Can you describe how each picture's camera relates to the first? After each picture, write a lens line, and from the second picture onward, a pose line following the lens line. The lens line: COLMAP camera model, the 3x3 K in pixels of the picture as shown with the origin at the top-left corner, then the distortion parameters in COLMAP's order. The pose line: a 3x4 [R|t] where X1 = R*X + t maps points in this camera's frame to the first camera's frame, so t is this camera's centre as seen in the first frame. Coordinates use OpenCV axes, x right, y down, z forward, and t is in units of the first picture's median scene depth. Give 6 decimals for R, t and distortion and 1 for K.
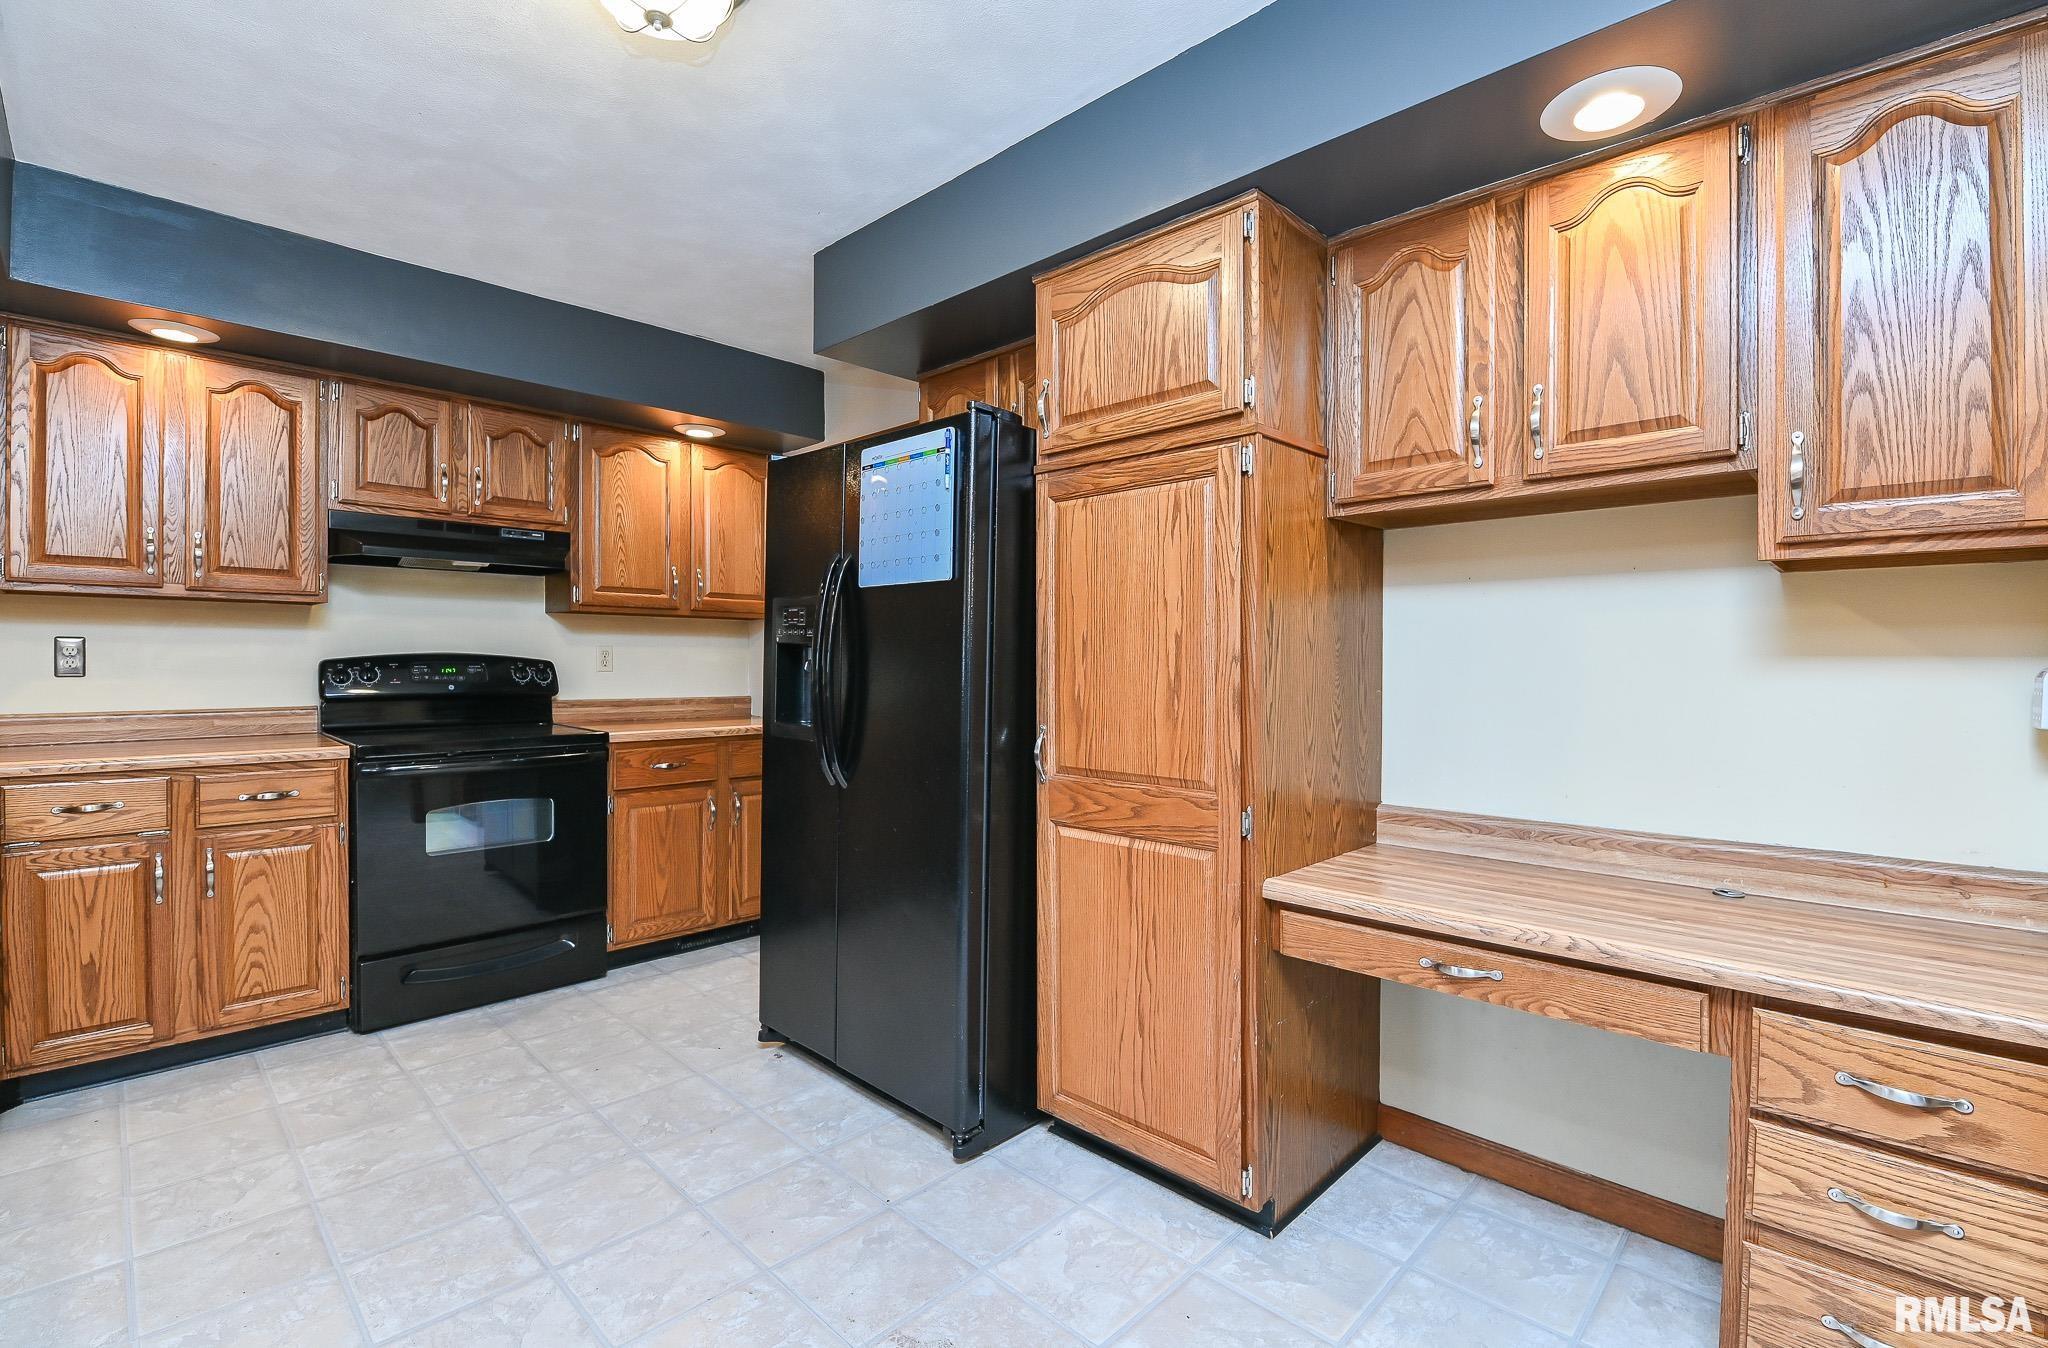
lens RADIAL K [[921.4, 0, 1024.0], [0, 921.4, 674.0], [0, 0, 1]] dist [0.003403, -0.012646]
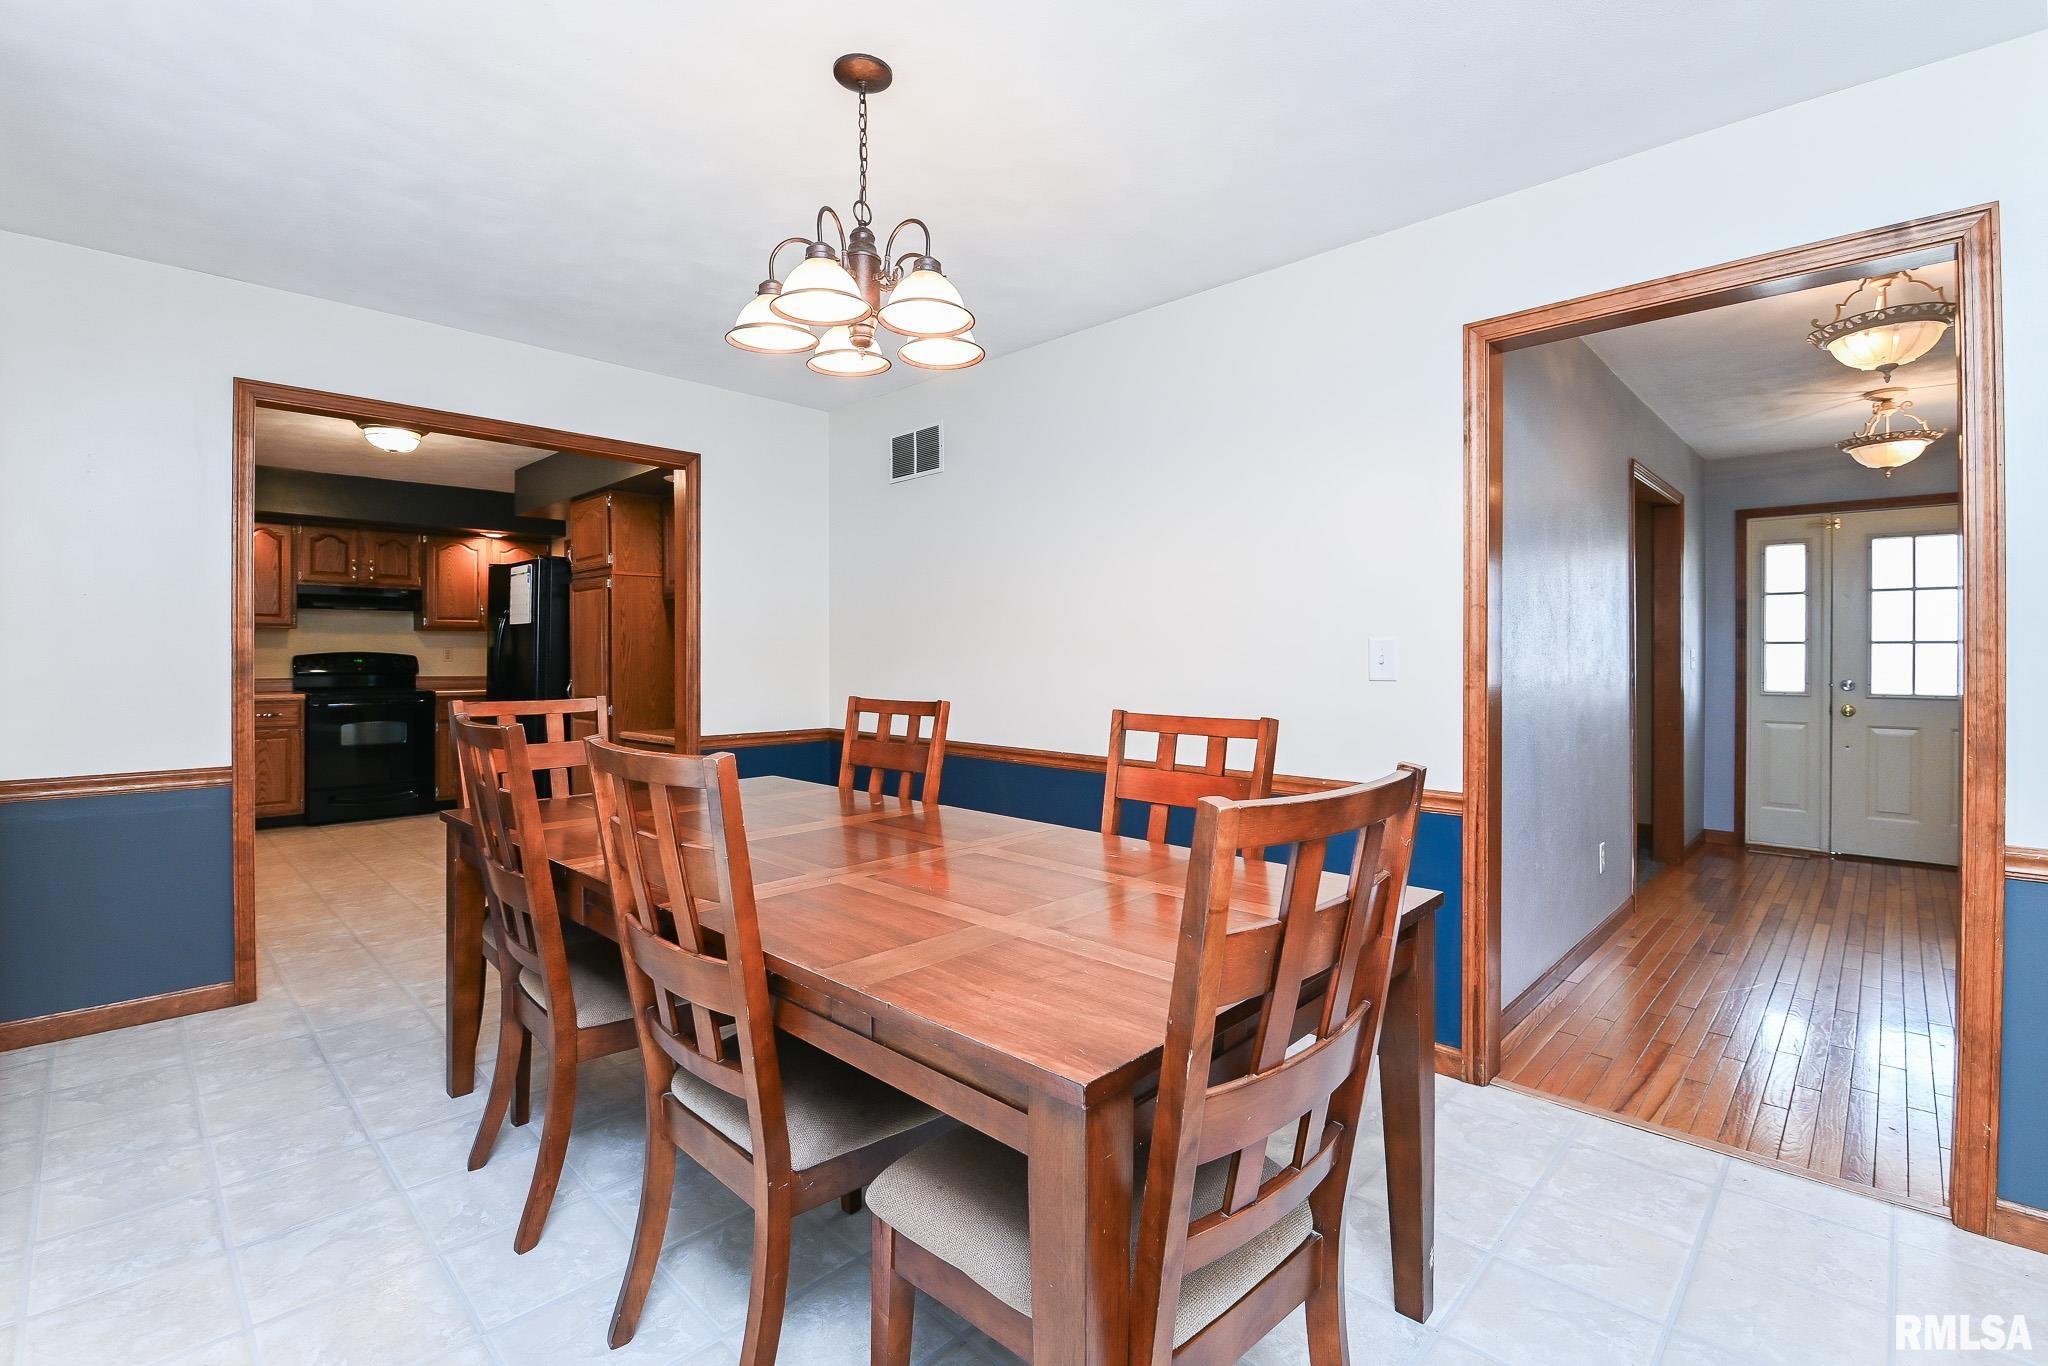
lens RADIAL K [[906.7, 0, 1011.3], [0, 906.7, 656.7], [0, 0, 1]] dist [-0.002321, -0.000269]
pose [[0.999963, -0.005210, -0.006794, 1.050678], [0.005151, 0.999949, -0.008743, 0.016947], [0.006839, 0.008707, 0.999939, -1.250791]]
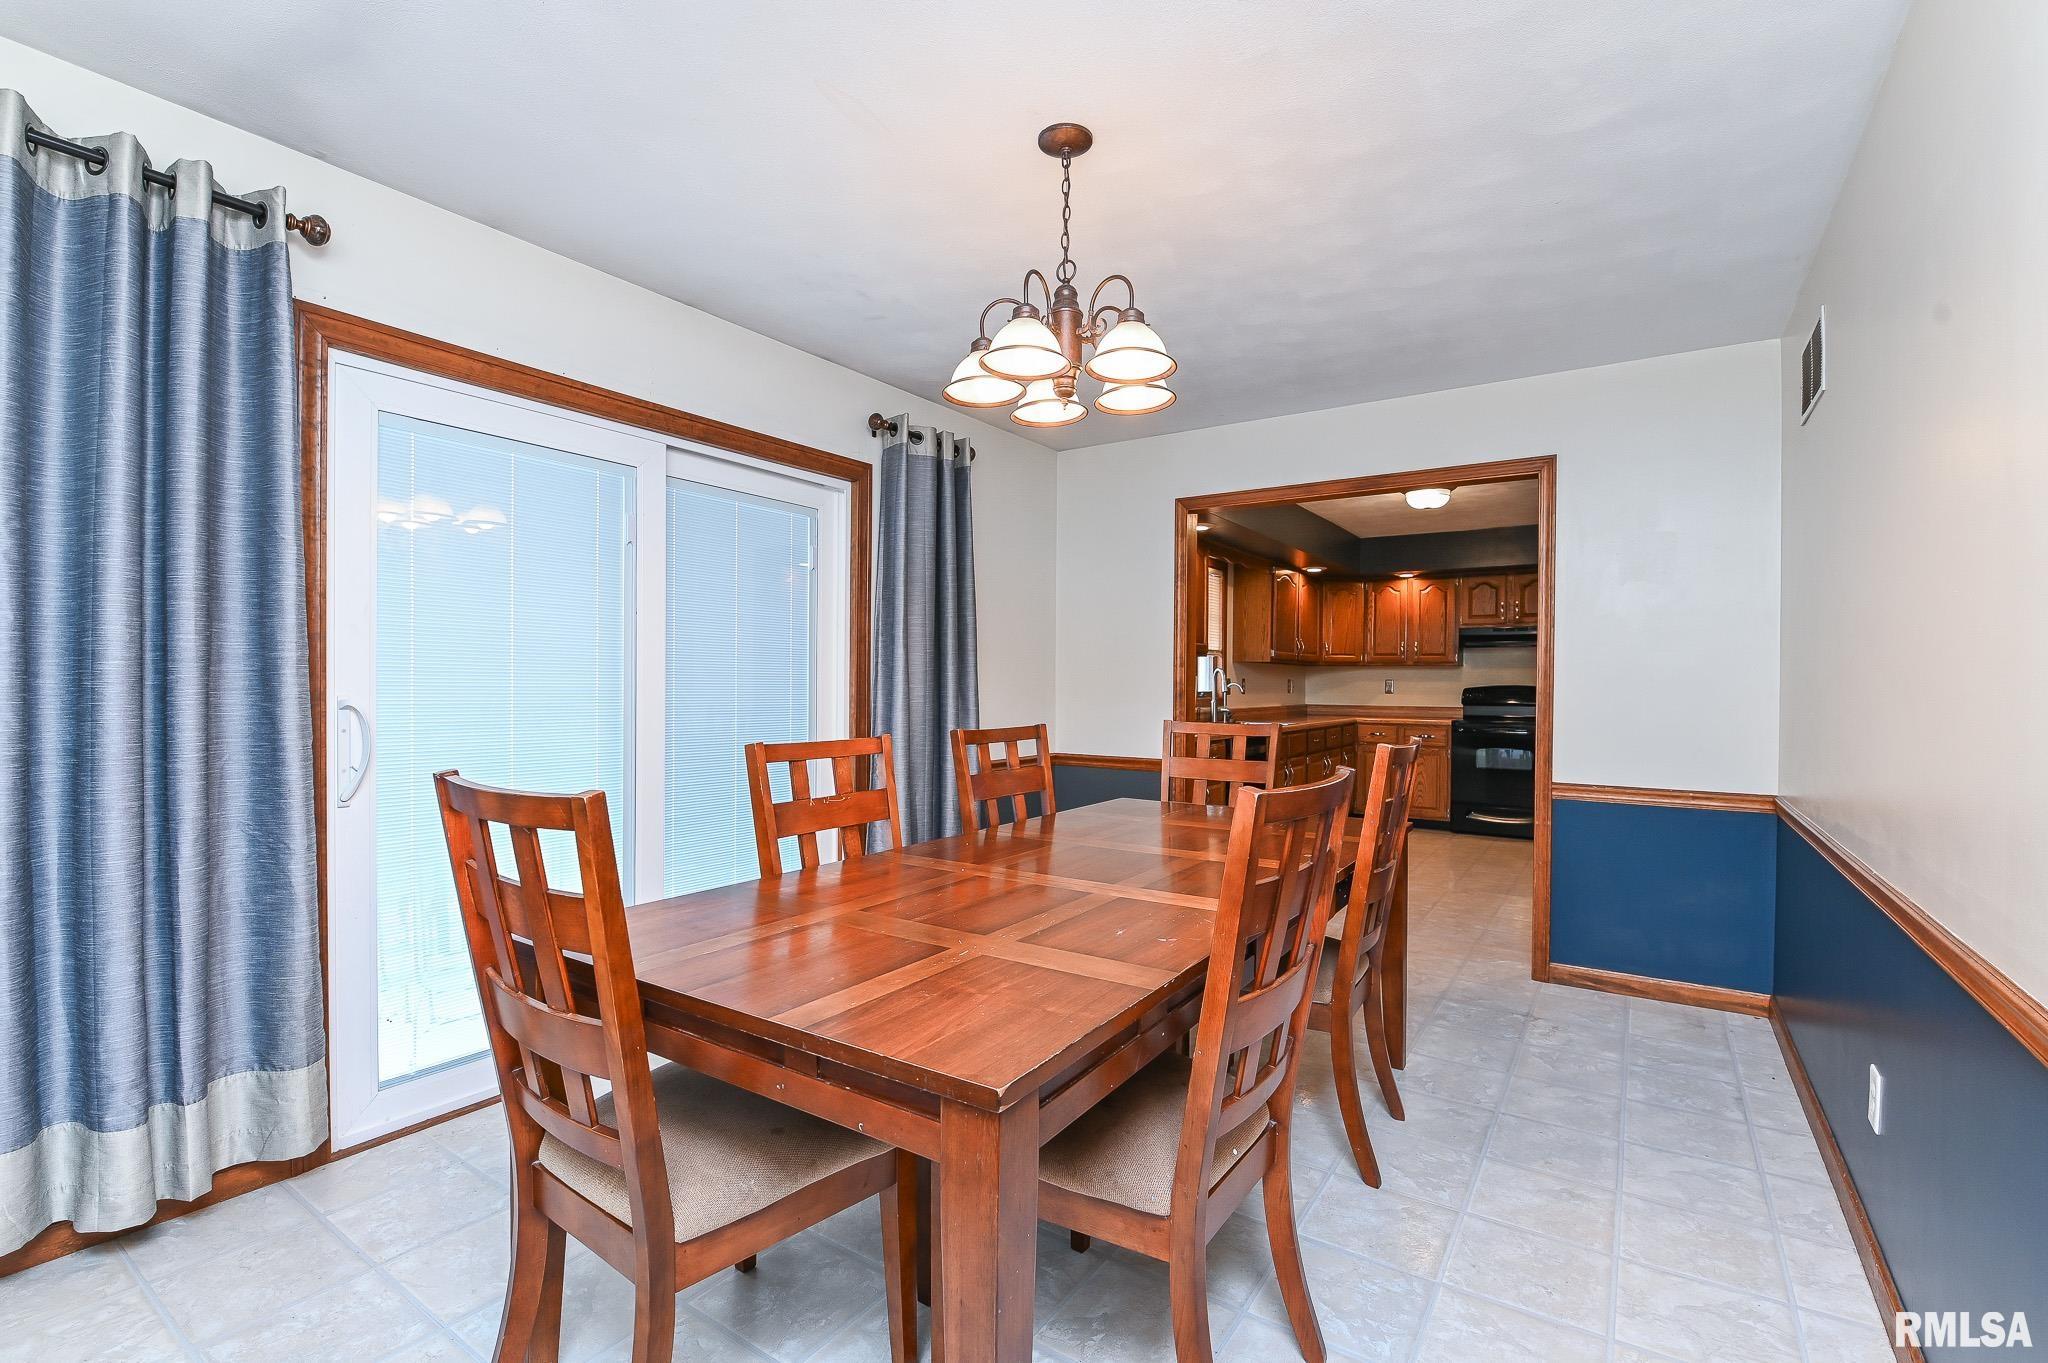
lens RADIAL K [[921.5, 0, 1026.4], [0, 921.5, 699.4], [0, 0, 1]] dist [-0.001100, -0.001111]
pose [[0.180859, 0.016714, -0.983367, 1.752019], [-0.019186, 0.999725, 0.013463, 0.006116], [0.983322, 0.016432, 0.181130, -0.719147]]
